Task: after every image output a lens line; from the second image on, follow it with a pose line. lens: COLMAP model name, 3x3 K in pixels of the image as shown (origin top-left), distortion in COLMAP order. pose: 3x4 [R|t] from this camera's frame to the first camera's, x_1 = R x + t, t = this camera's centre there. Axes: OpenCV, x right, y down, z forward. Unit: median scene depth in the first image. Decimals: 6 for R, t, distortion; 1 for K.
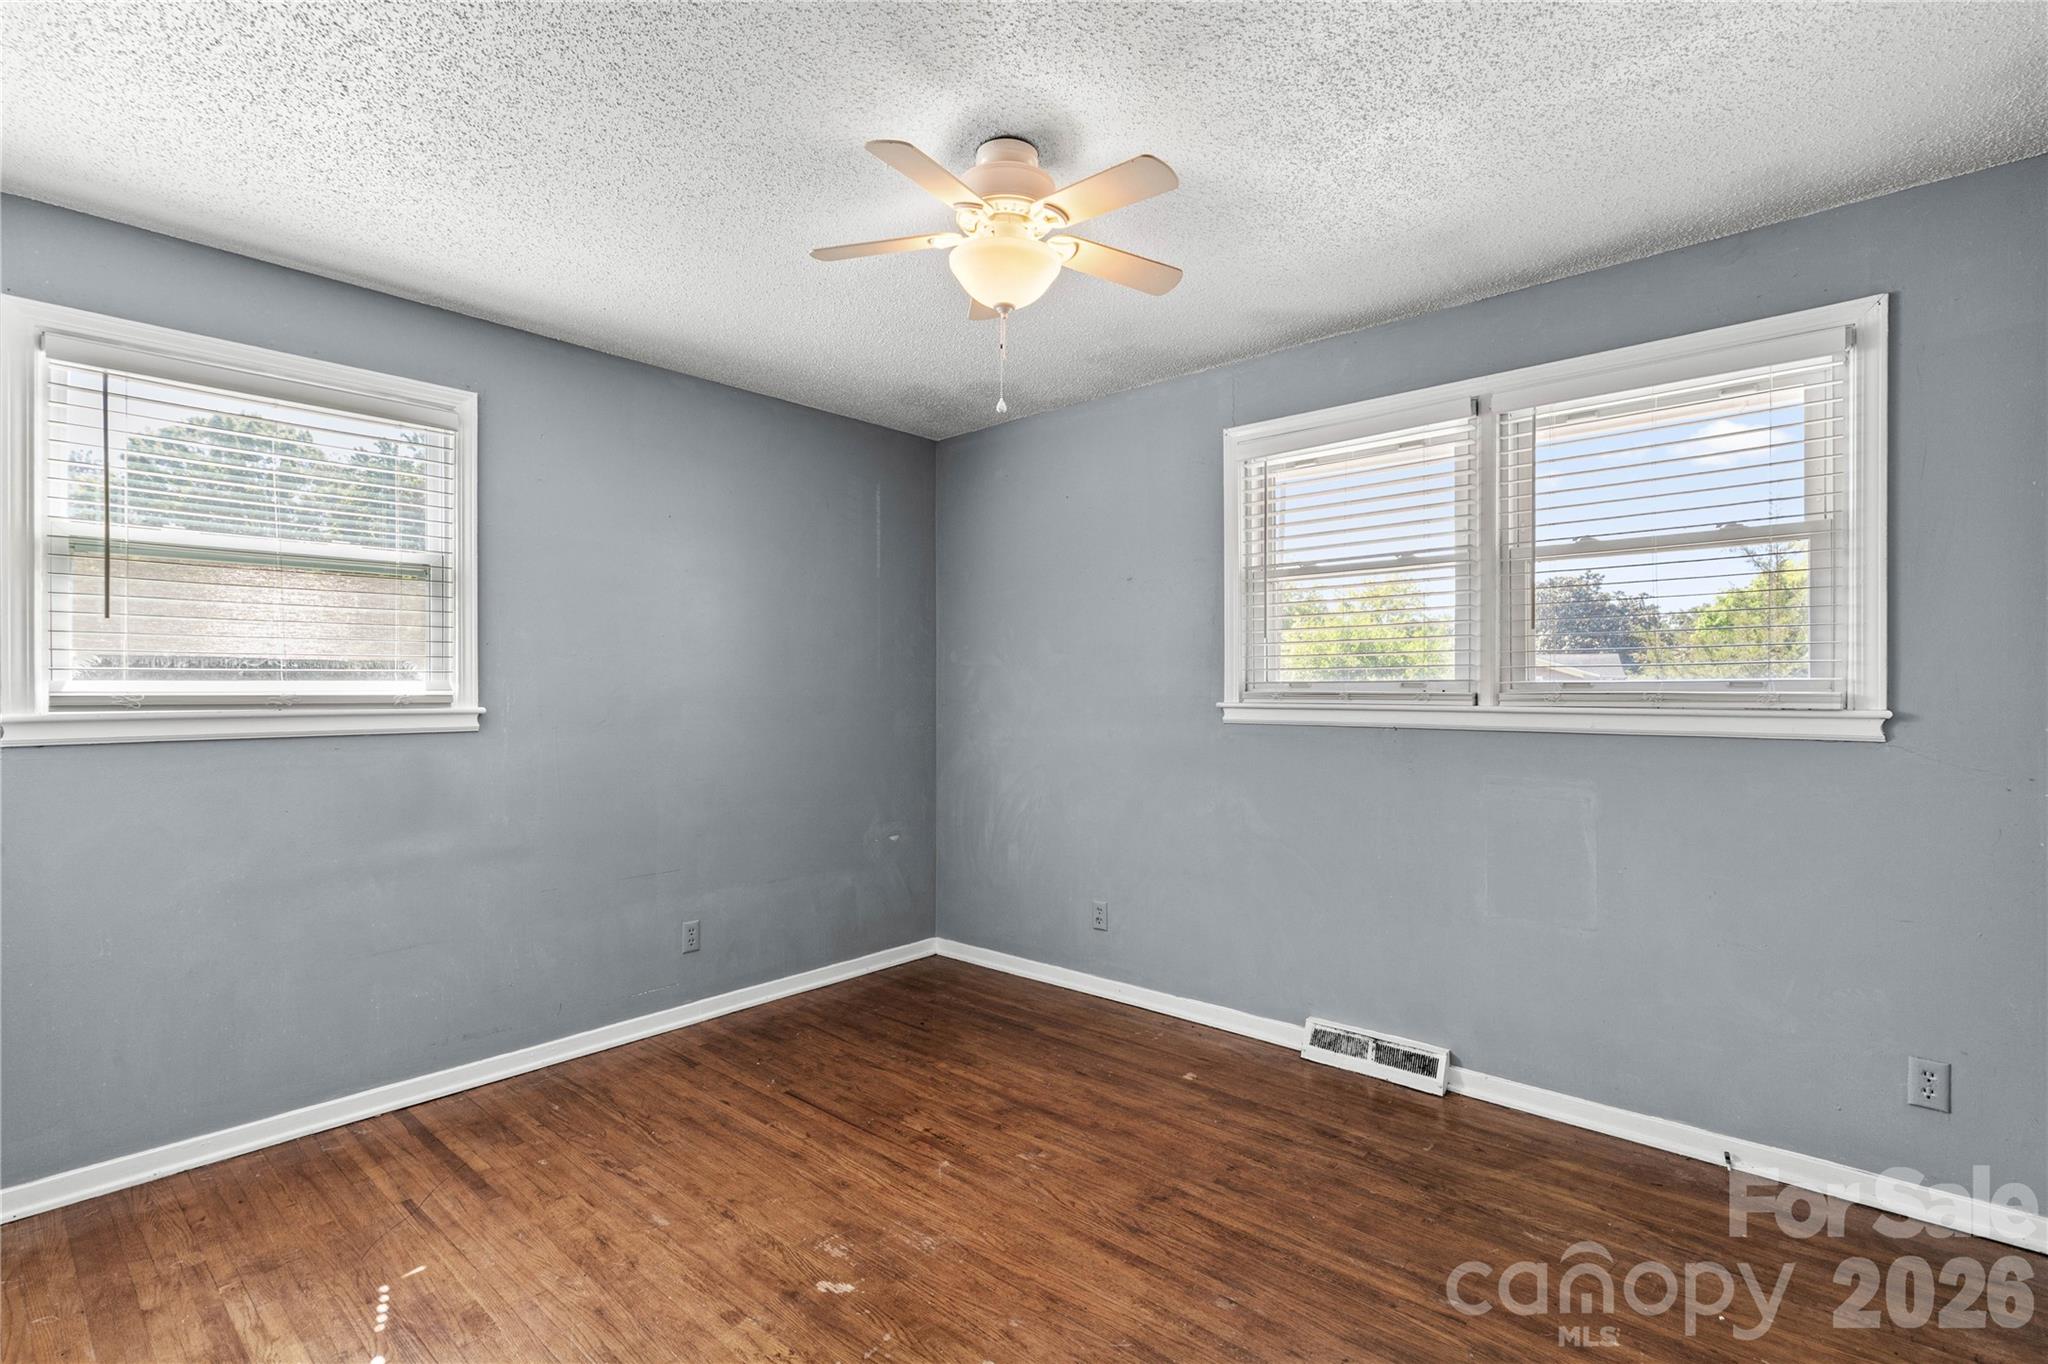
lens RADIAL K [[939.0, 0, 1016.9], [0, 939.0, 679.2], [0, 0, 1]] dist [0.009439, -0.004368]
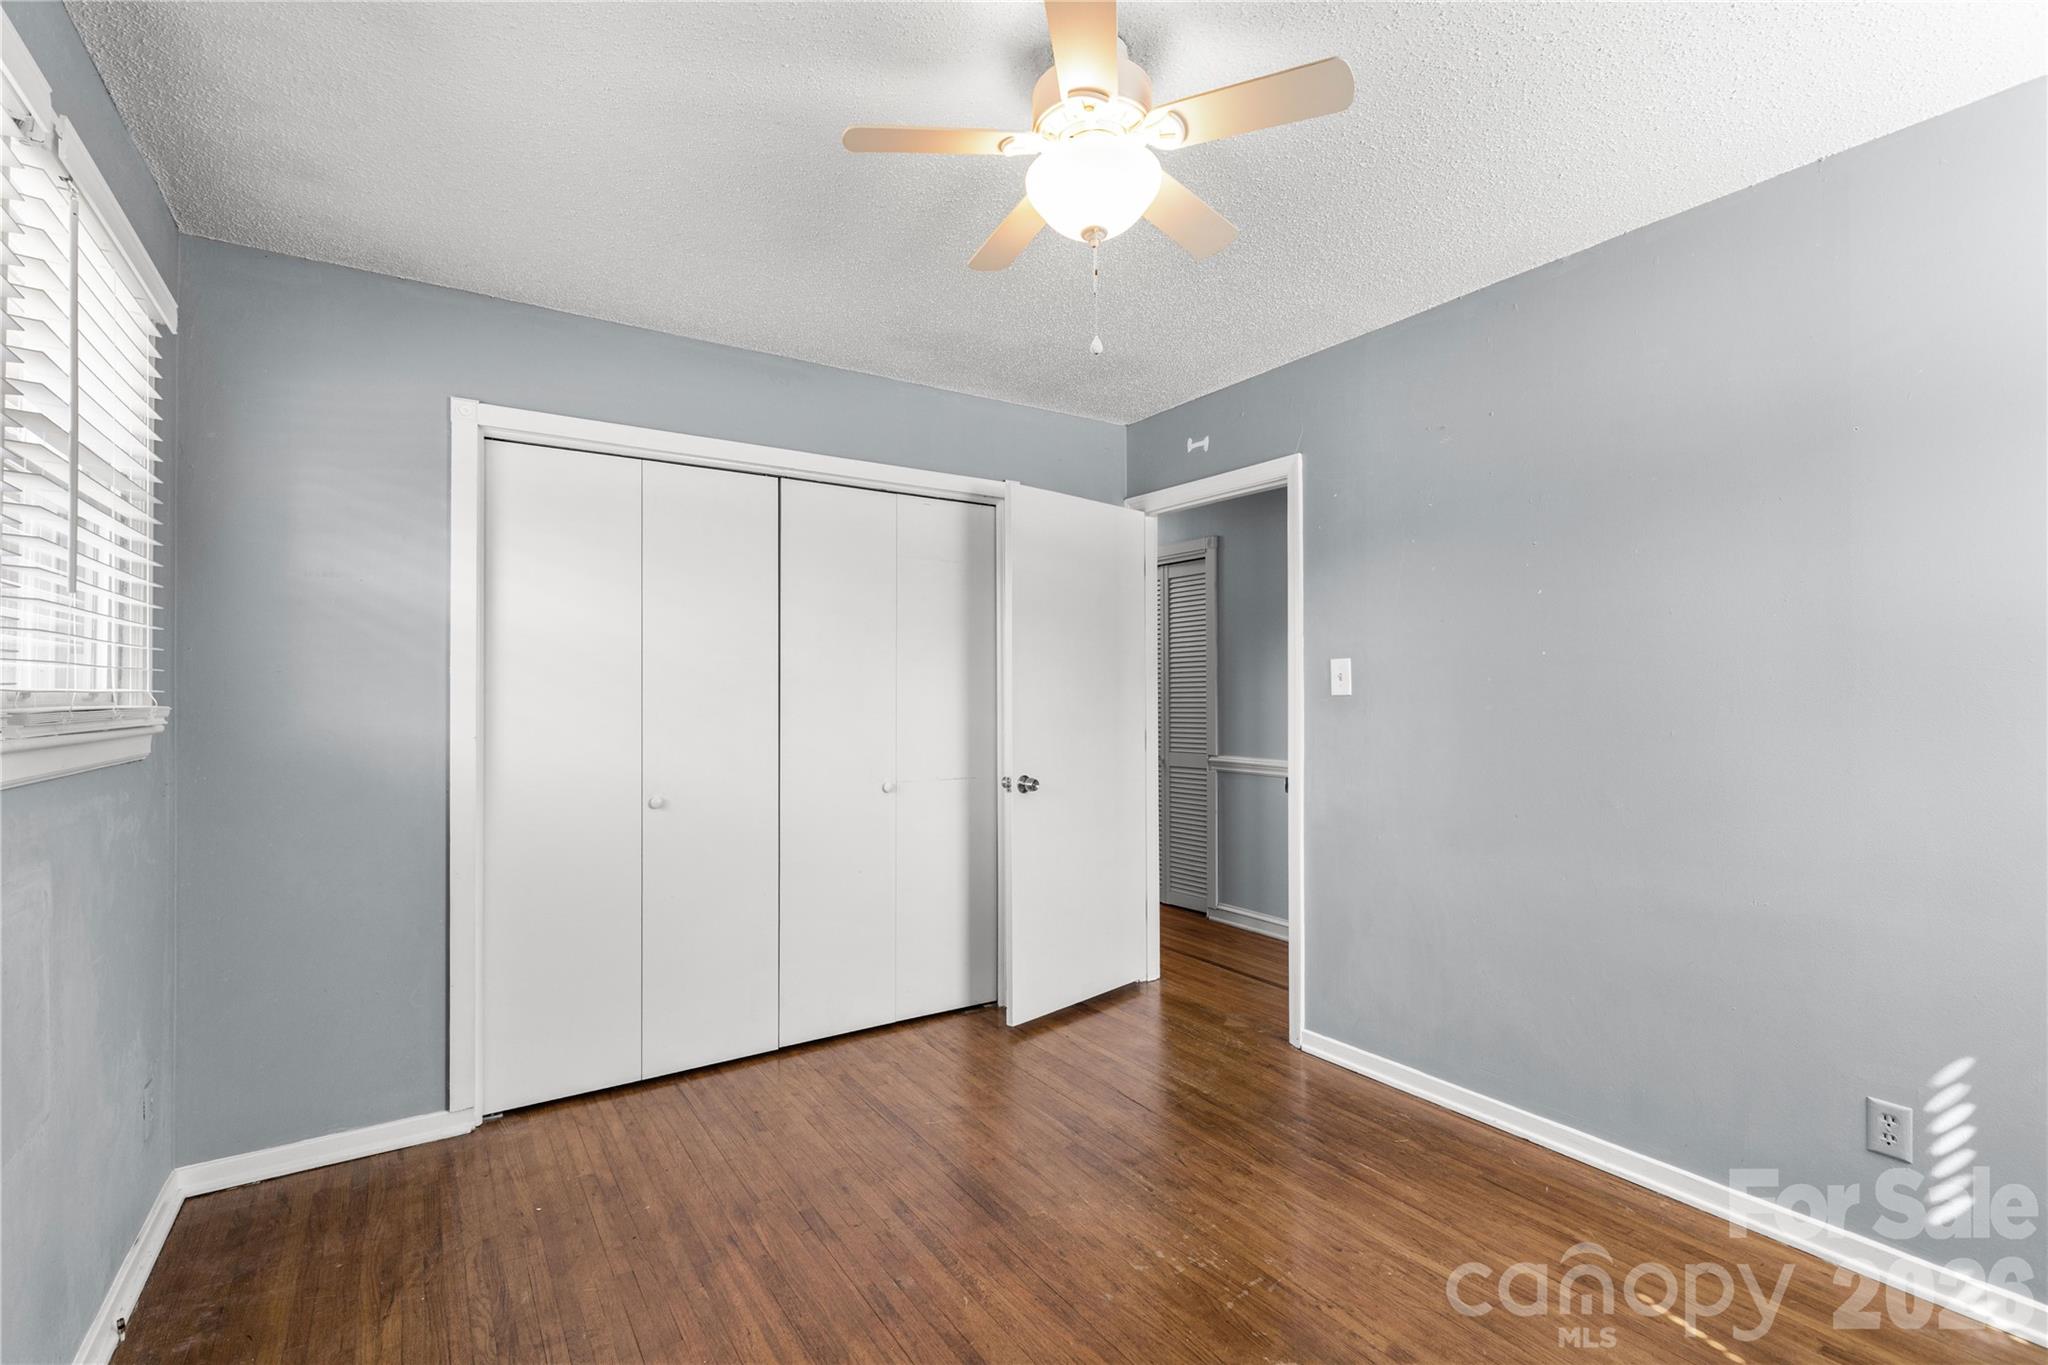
lens RADIAL K [[939.0, 0, 1024.1], [0, 939.0, 684.8], [0, 0, 1]] dist [0.009439, -0.004368]
pose [[-0.969079, 0.007899, 0.246623, -0.173790], [0.005049, 0.999913, -0.012187, 0.011935], [-0.246698, -0.010565, -0.969035, 2.018187]]
